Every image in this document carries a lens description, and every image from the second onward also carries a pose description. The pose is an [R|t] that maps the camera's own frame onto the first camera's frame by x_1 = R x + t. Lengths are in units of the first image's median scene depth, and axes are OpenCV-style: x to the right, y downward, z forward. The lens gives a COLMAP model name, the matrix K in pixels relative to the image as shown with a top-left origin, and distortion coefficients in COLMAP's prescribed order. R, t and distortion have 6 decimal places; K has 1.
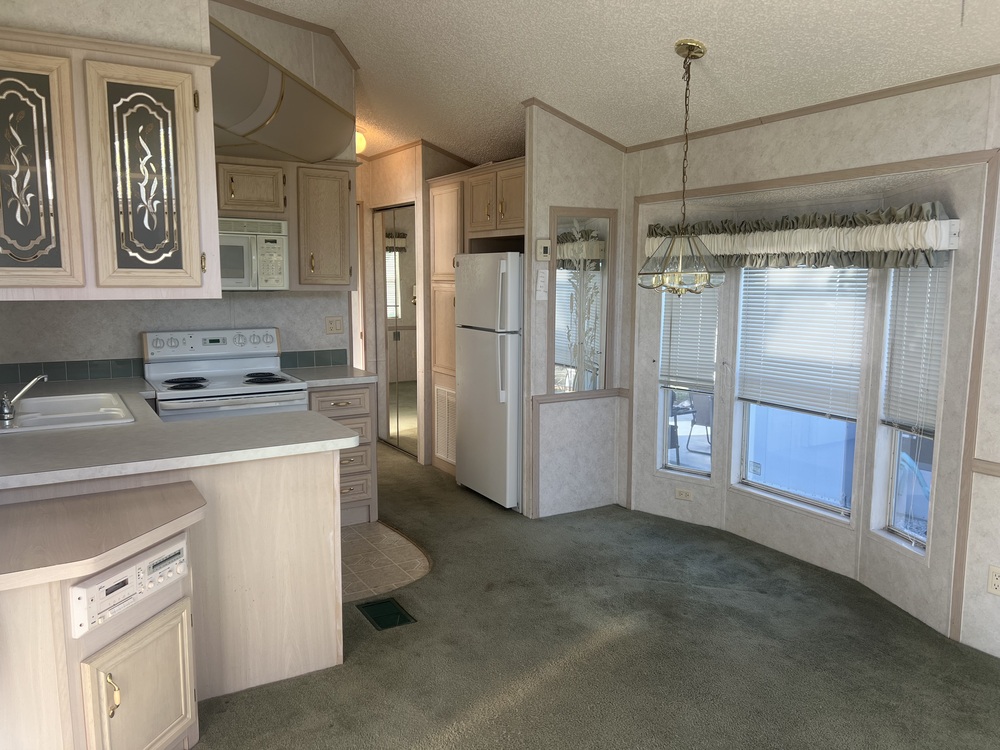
lens RADIAL K [[751.6, 0, 499.7], [0, 751.6, 375.2], [0, 0, 1]] dist [0.043774, -0.049487]
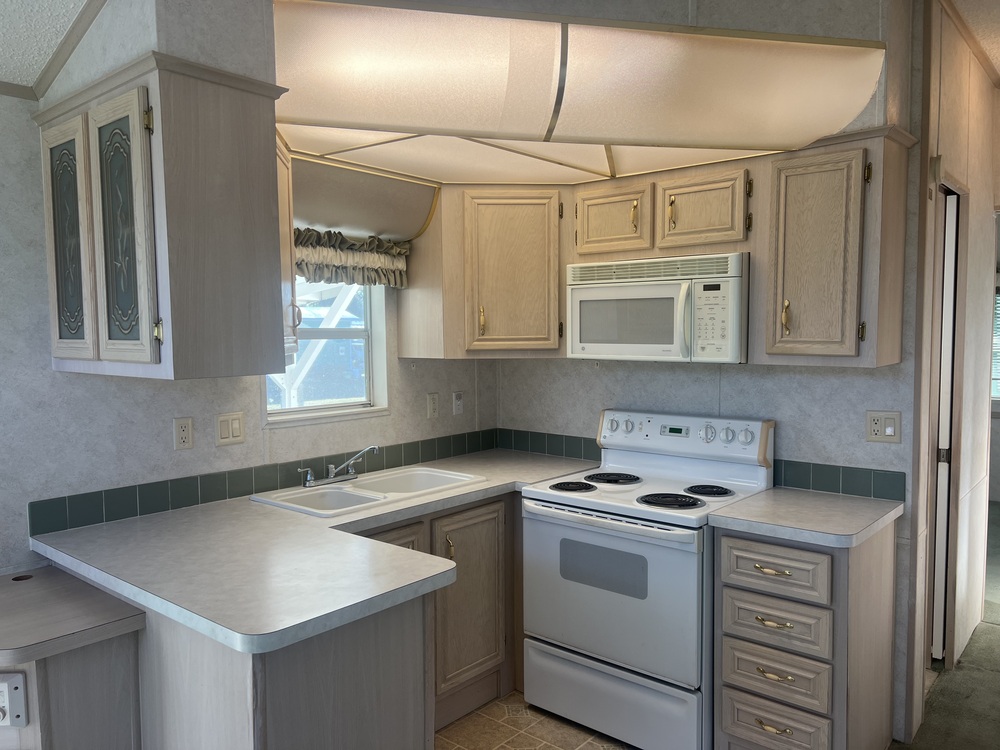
lens RADIAL K [[751.6, 0, 502.8], [0, 751.6, 378.3], [0, 0, 1]] dist [0.043774, -0.049487]
pose [[0.326720, 0.056637, -0.943423, 0.236100], [-0.114279, 0.993246, 0.020052, -0.089102], [0.938187, 0.101262, 0.330986, 0.600872]]
